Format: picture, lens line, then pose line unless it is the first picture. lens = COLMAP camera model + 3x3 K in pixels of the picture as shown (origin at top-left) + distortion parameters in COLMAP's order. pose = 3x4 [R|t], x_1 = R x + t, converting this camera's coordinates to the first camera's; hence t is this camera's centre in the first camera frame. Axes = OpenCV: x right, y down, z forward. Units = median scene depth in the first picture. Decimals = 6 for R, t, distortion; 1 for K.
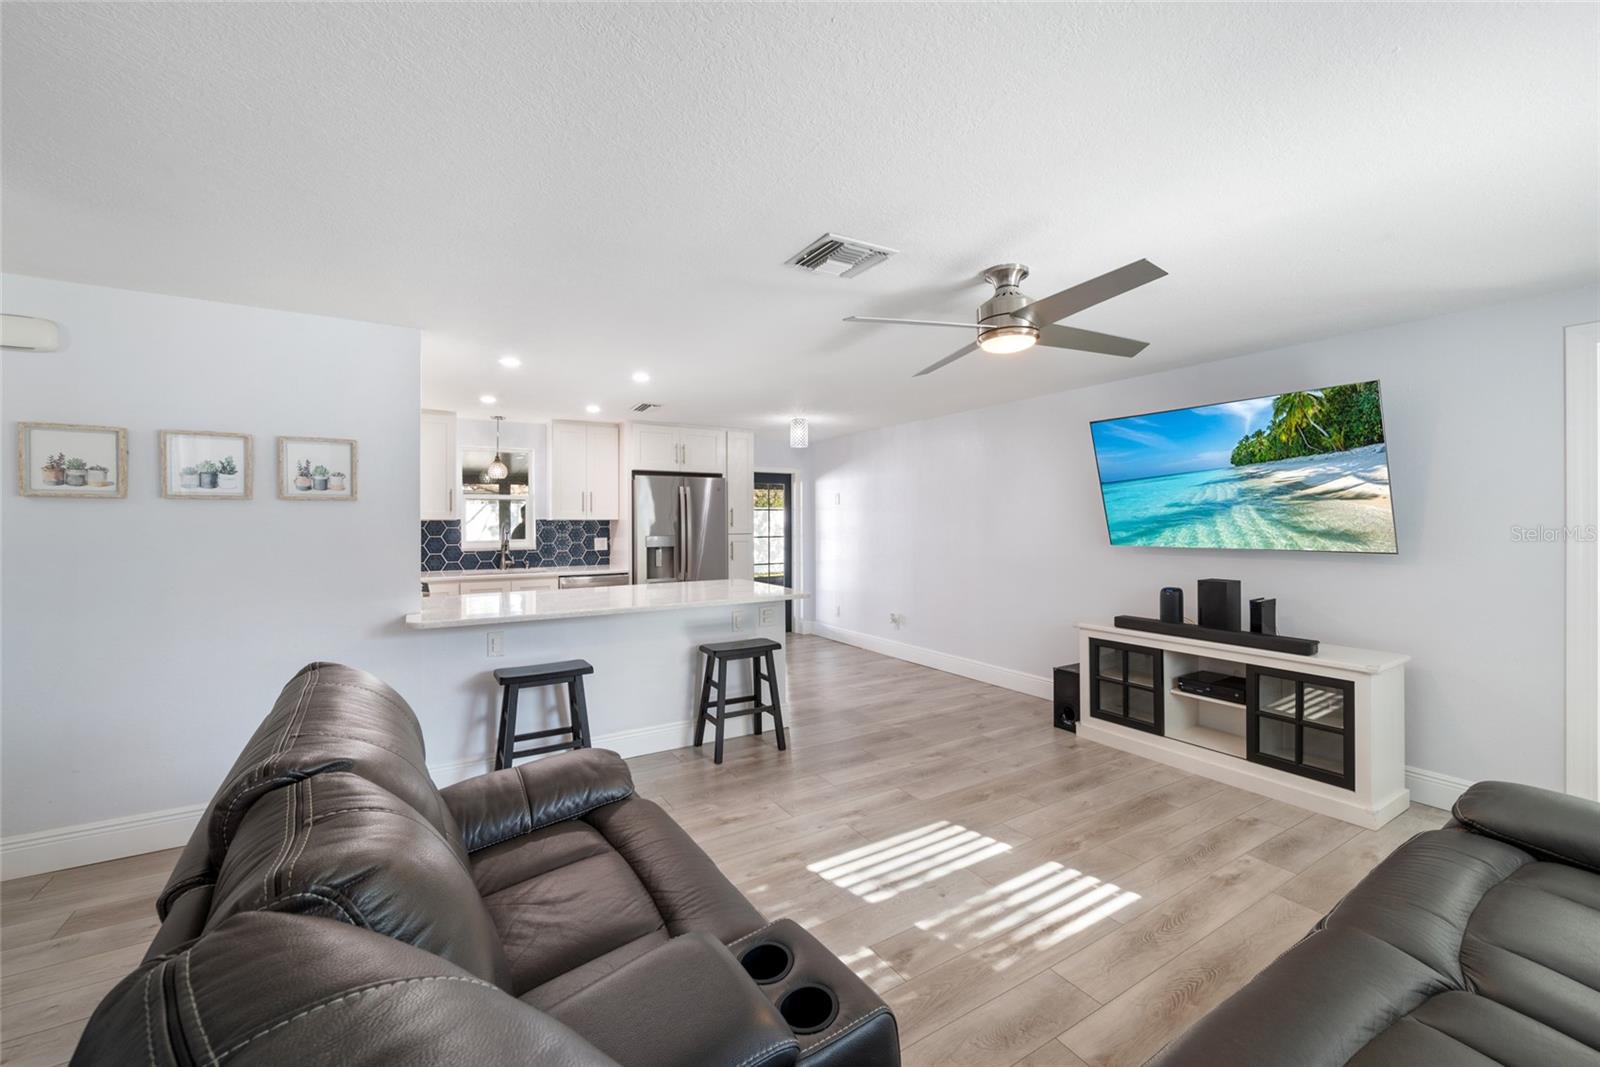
lens RADIAL K [[644.1, 0, 799.5], [0, 644.1, 525.6], [0, 0, 1]] dist [-0.003449, -0.000137]
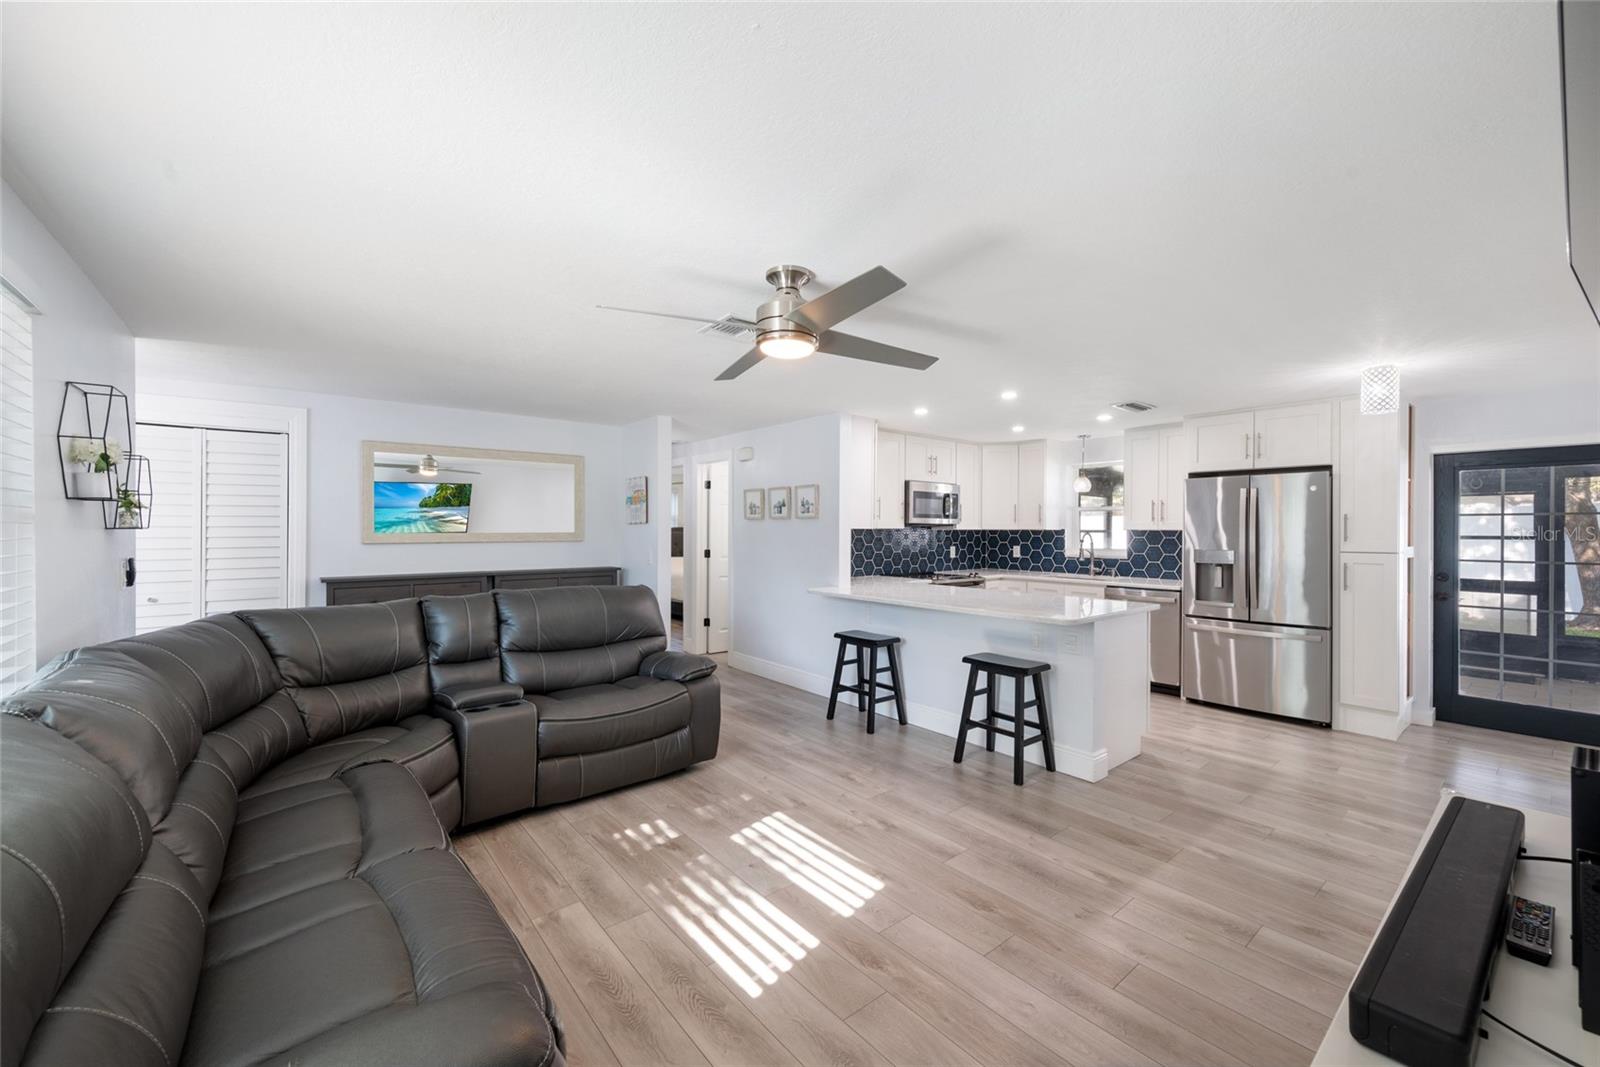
lens RADIAL K [[636.1, 0, 826.1], [0, 636.1, 535.2], [0, 0, 1]] dist [0.026269, -0.000007]
pose [[0.152844, 0.013151, -0.988163, 0.877848], [-0.013209, 0.999849, 0.011263, -0.010267], [0.988162, 0.011331, 0.152995, 0.629720]]
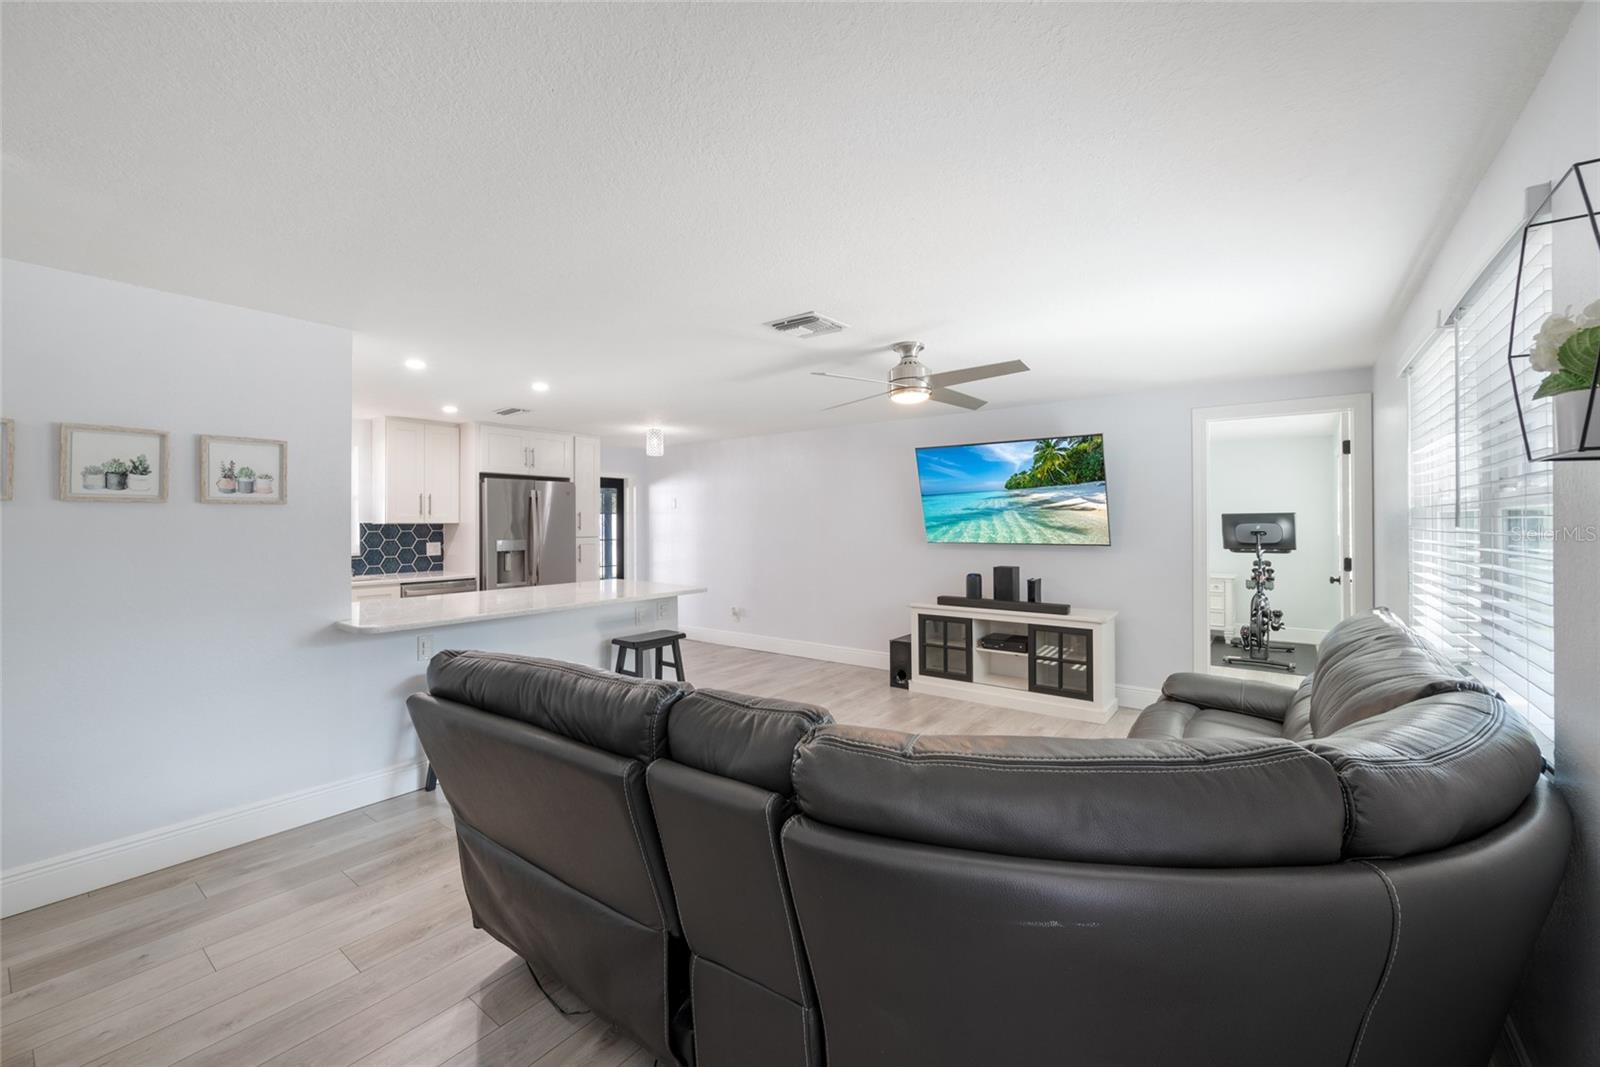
lens RADIAL K [[644.1, 0, 799.5], [0, 644.1, 525.6], [0, 0, 1]] dist [-0.003449, -0.000137]
pose [[0.932131, -0.002152, 0.362115, -0.268390], [0.003733, 0.999986, -0.003667, -0.000846], [-0.362103, 0.004770, 0.932126, -0.139052]]
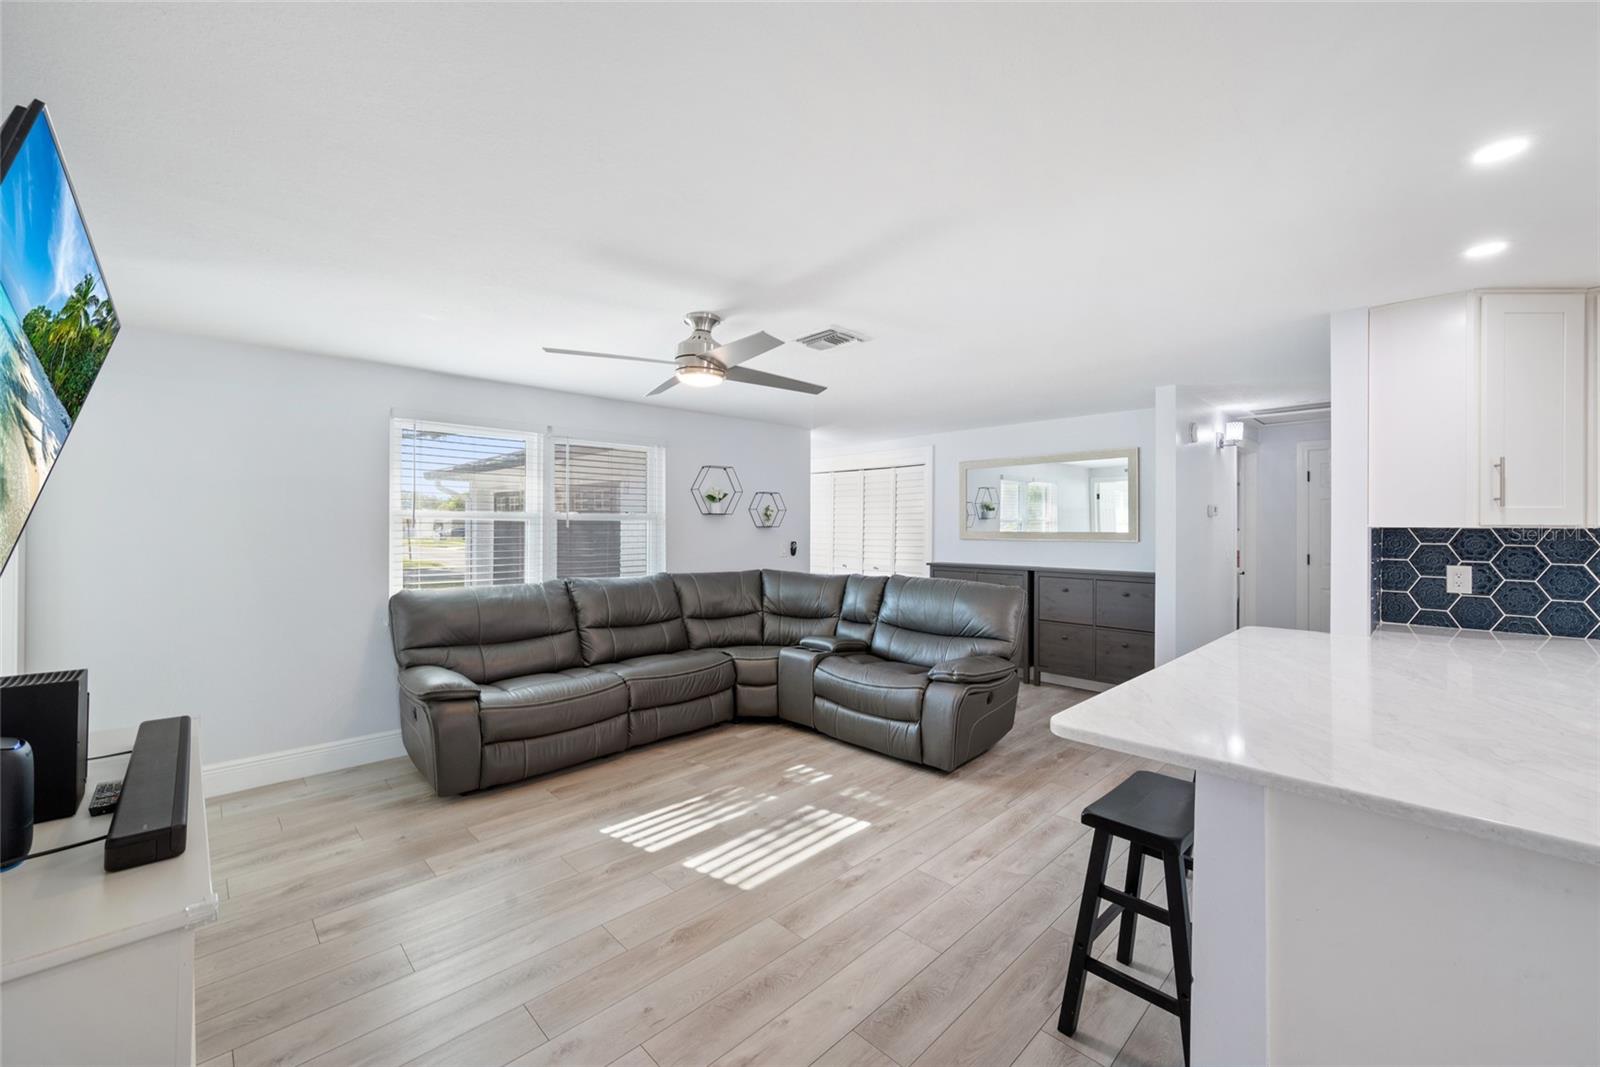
lens RADIAL K [[648.5, 0, 798.2], [0, 648.5, 520.4], [0, 0, 1]] dist [-0.001045, -0.000113]
pose [[-0.976839, -0.002914, -0.213958, 0.277323], [-0.003045, 0.999995, 0.000284, -0.015409], [0.213956, 0.000929, -0.976843, 1.513950]]
